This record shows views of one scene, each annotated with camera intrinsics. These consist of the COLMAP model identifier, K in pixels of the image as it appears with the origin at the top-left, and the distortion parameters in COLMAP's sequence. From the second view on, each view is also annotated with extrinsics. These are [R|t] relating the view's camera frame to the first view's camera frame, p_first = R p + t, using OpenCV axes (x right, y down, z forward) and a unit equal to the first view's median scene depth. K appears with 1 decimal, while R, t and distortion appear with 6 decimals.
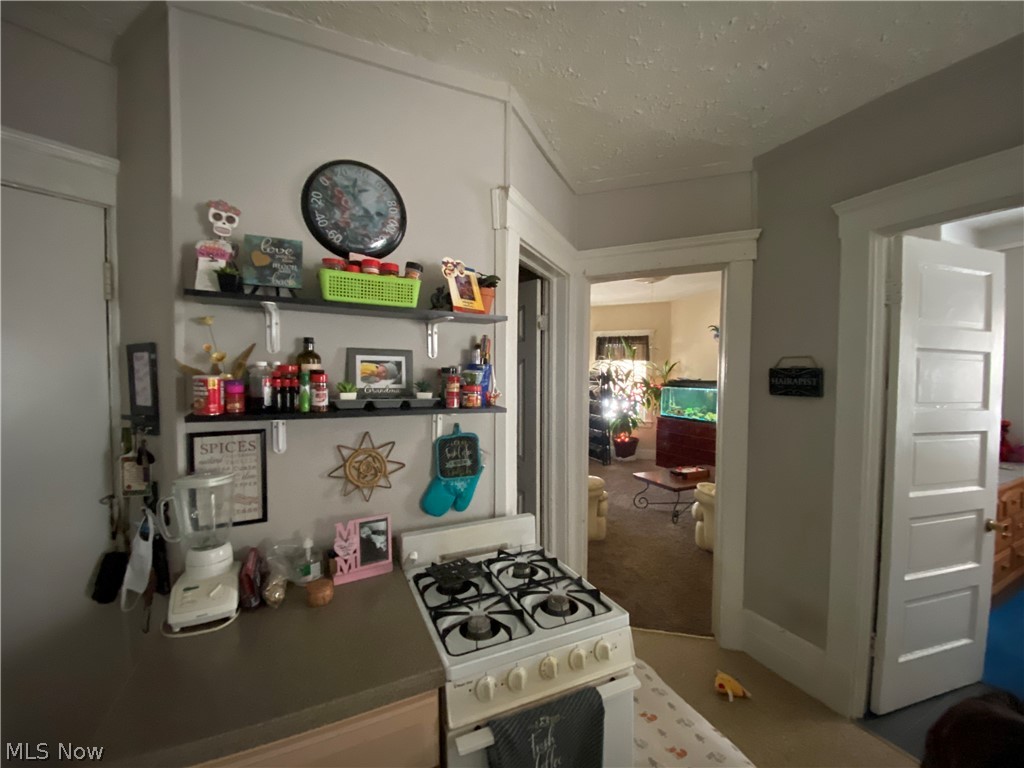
lens RADIAL K [[411.2, 0, 495.5], [0, 411.2, 387.3], [0, 0, 1]] dist [-0.002110, -0.011978]
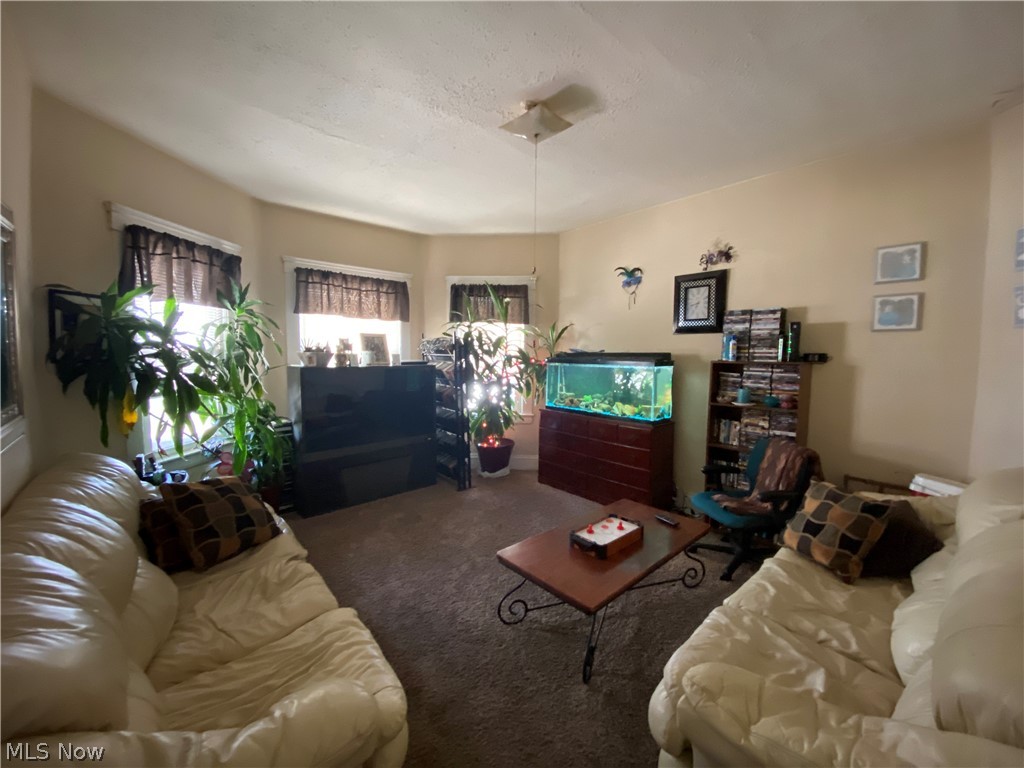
lens RADIAL K [[411.2, 0, 495.5], [0, 411.2, 387.3], [0, 0, 1]] dist [-0.002110, -0.011978]
pose [[0.961245, -0.015438, 0.275262, 0.141982], [0.002982, 0.998955, 0.045613, 0.007084], [-0.275678, -0.043025, 0.960287, 0.384212]]
